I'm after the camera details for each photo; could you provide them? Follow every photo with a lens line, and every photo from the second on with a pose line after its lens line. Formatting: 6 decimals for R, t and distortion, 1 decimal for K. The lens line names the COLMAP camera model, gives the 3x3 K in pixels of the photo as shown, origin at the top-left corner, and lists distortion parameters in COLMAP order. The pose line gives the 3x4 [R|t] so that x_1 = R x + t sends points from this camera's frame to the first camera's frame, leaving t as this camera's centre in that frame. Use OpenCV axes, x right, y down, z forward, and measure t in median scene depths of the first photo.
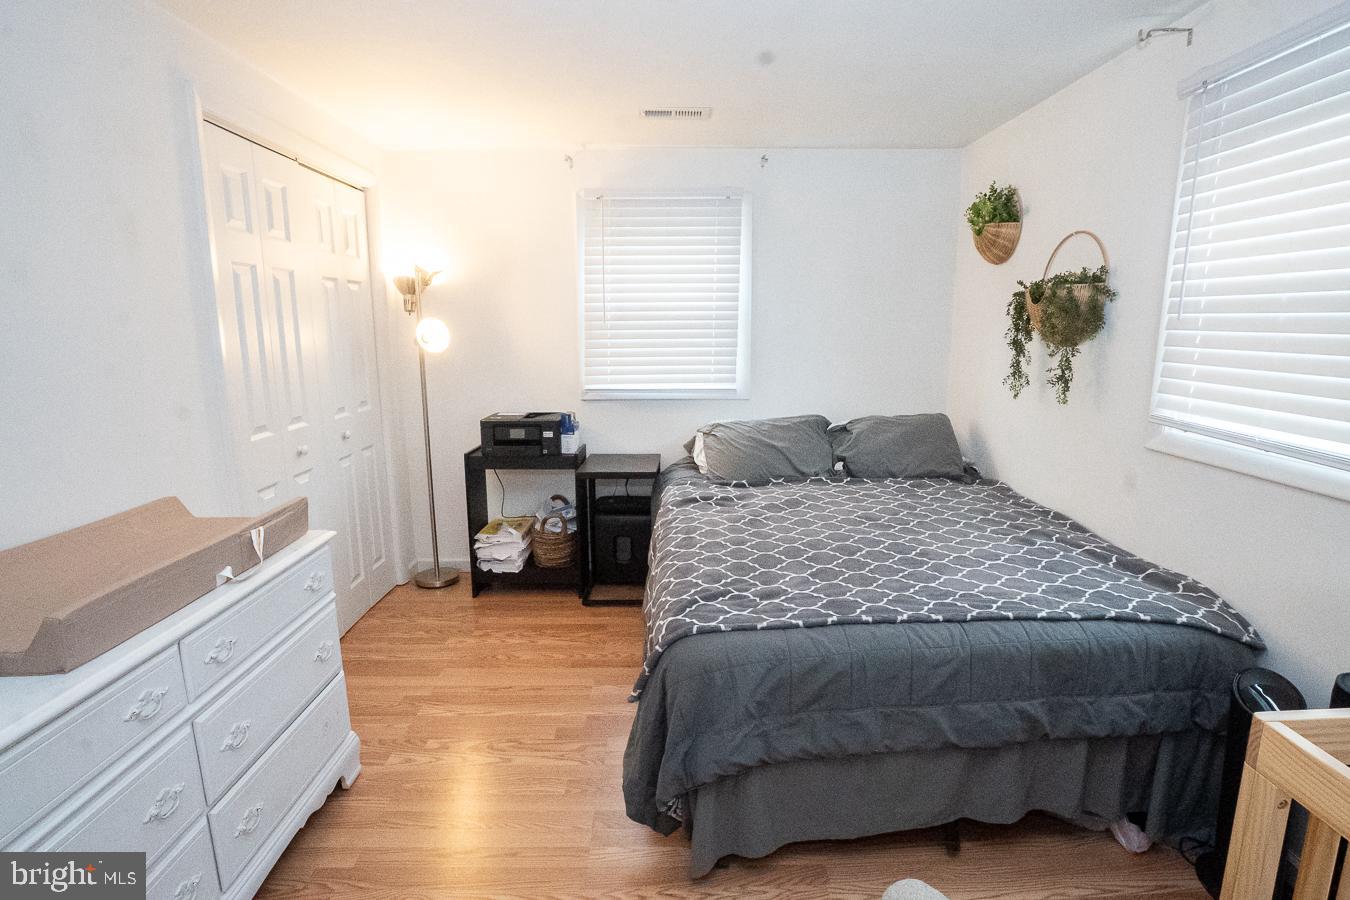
lens RADIAL K [[678.2, 0, 675.0], [0, 678.2, 450.0], [0, 0, 1]] dist [-0.037627, 0.000347]
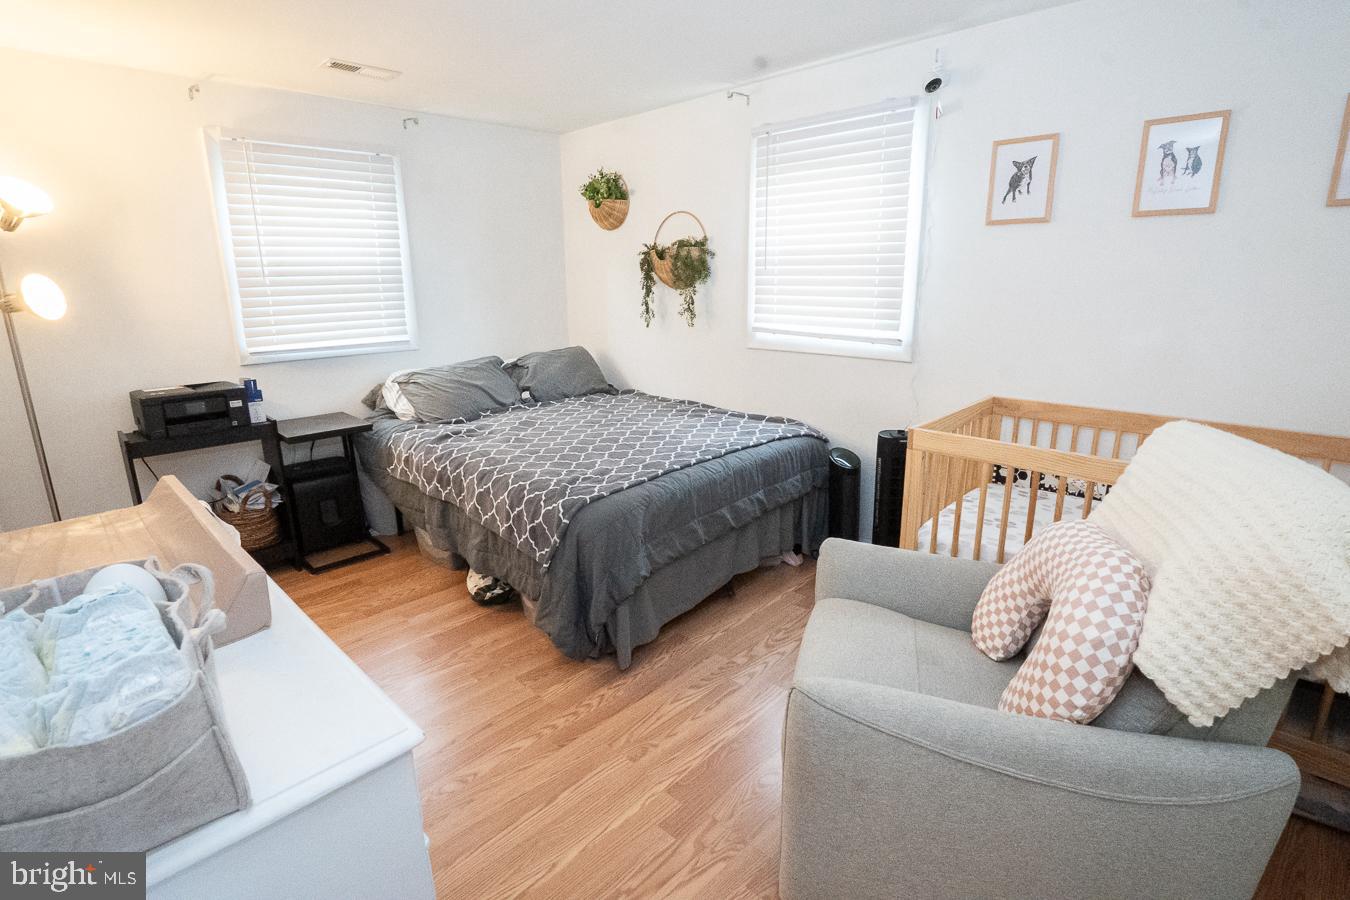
lens RADIAL K [[680.8, 0, 675.0], [0, 680.8, 450.0], [0, 0, 1]] dist [-0.014357, 0.000698]
pose [[0.700896, -0.182969, 0.689396, -0.485342], [0.141923, 0.982987, 0.116599, 0.018502], [-0.699001, 0.016117, 0.714939, -0.068355]]
